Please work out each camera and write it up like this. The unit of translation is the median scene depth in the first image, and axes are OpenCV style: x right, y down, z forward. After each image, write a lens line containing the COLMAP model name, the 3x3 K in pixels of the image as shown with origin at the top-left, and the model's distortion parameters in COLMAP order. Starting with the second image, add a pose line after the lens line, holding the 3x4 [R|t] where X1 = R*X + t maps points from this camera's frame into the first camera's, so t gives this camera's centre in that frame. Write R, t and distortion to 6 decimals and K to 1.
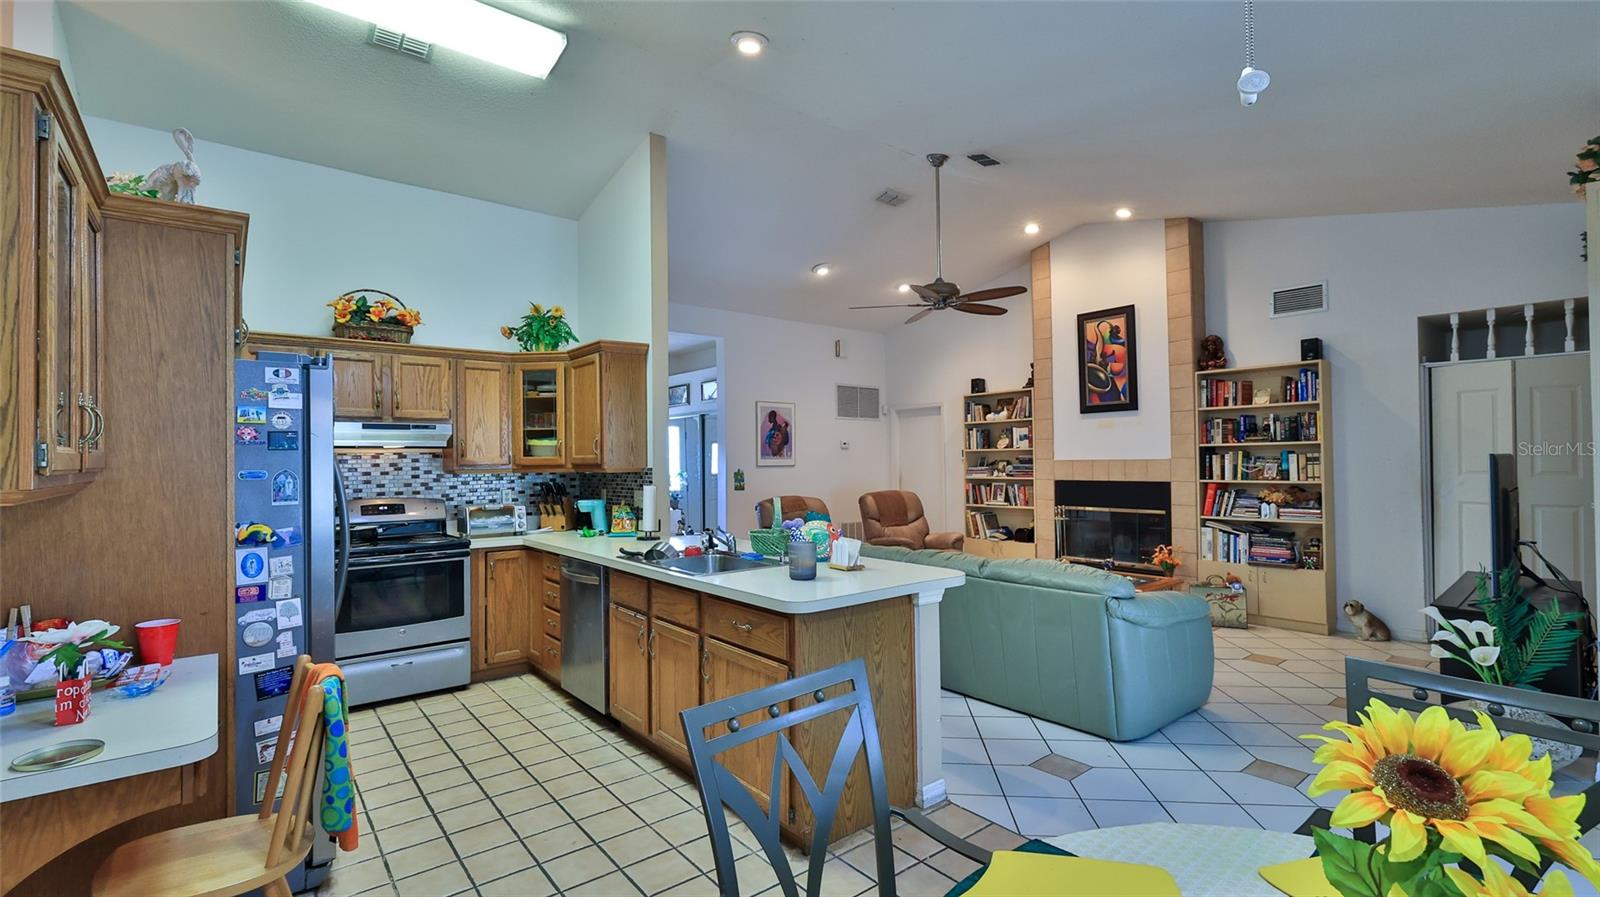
lens RADIAL K [[706.8, 0, 794.4], [0, 706.8, 448.3], [0, 0, 1]] dist [0.001533, 0.000330]
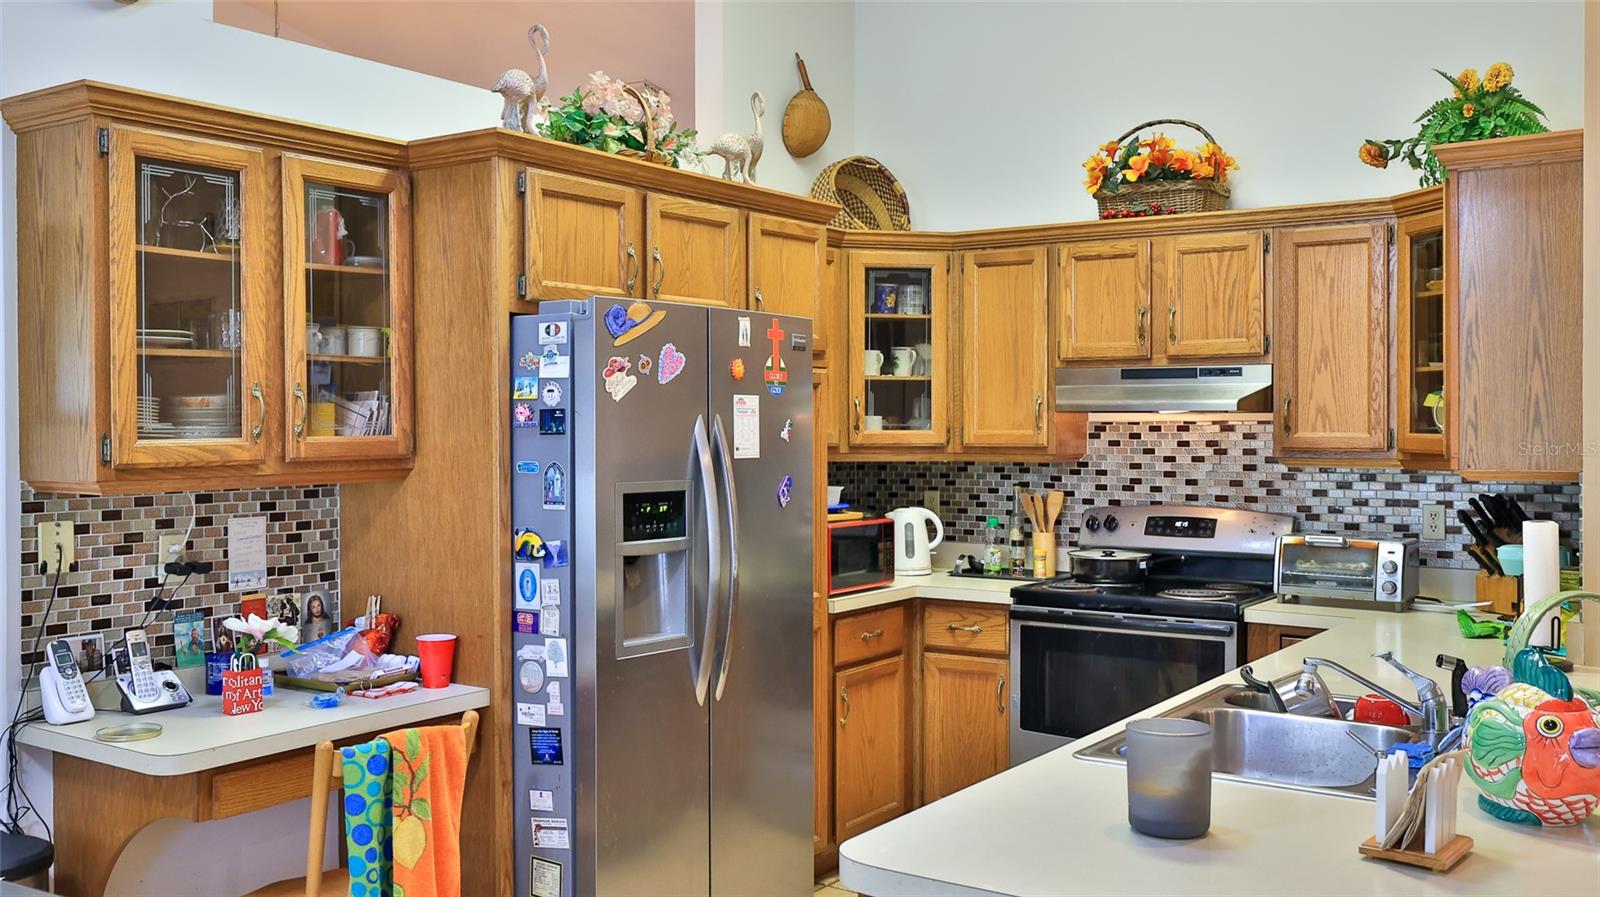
lens RADIAL K [[1473.4, 0, 794.9], [0, 1473.4, 434.7], [0, 0, 1]] dist [0.004004, 0.000000]
pose [[0.288010, 0.022855, -0.957355, 0.289389], [0.012662, 0.999537, 0.027671, -0.012959], [0.957544, -0.020092, 0.287587, 0.284517]]
